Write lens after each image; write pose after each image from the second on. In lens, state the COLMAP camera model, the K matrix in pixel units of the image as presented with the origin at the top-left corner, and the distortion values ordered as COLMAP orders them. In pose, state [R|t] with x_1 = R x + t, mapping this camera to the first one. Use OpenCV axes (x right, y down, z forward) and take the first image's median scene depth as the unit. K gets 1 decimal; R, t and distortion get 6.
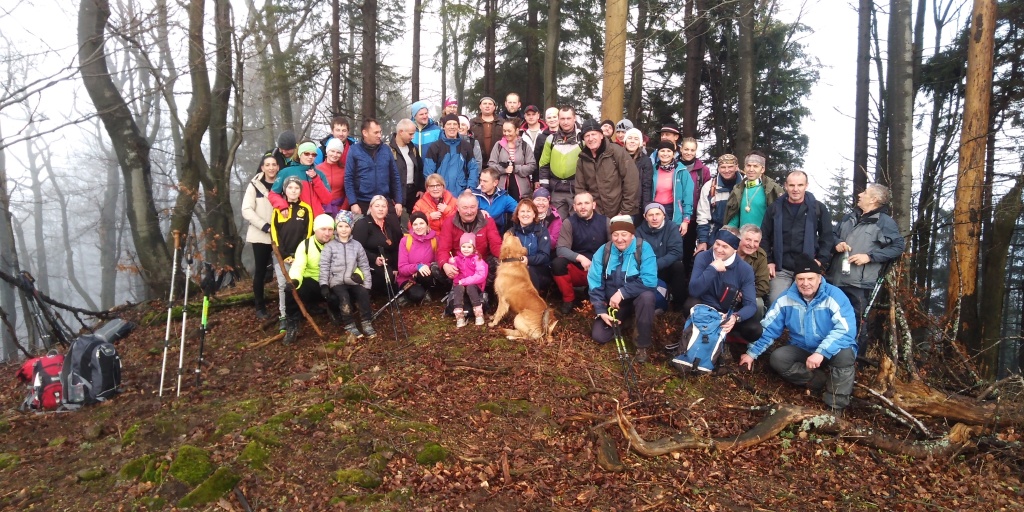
lens RADIAL K [[735.2, 0, 512.0], [0, 735.2, 256.0], [0, 0, 1]] dist [0.036391, -0.042300]
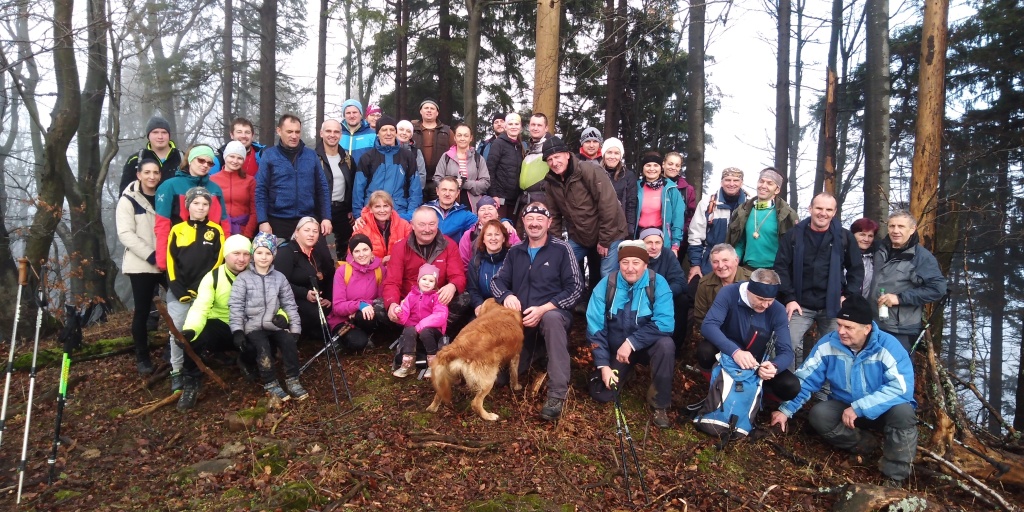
lens RADIAL K [[735.2, 0, 512.0], [0, 735.2, 256.0], [0, 0, 1]] dist [0.036391, -0.042300]
pose [[0.989737, 0.003629, 0.142857, -0.059788], [0.000931, 0.999493, -0.031840, -0.008724], [-0.142900, 0.031646, 0.989231, 0.149370]]
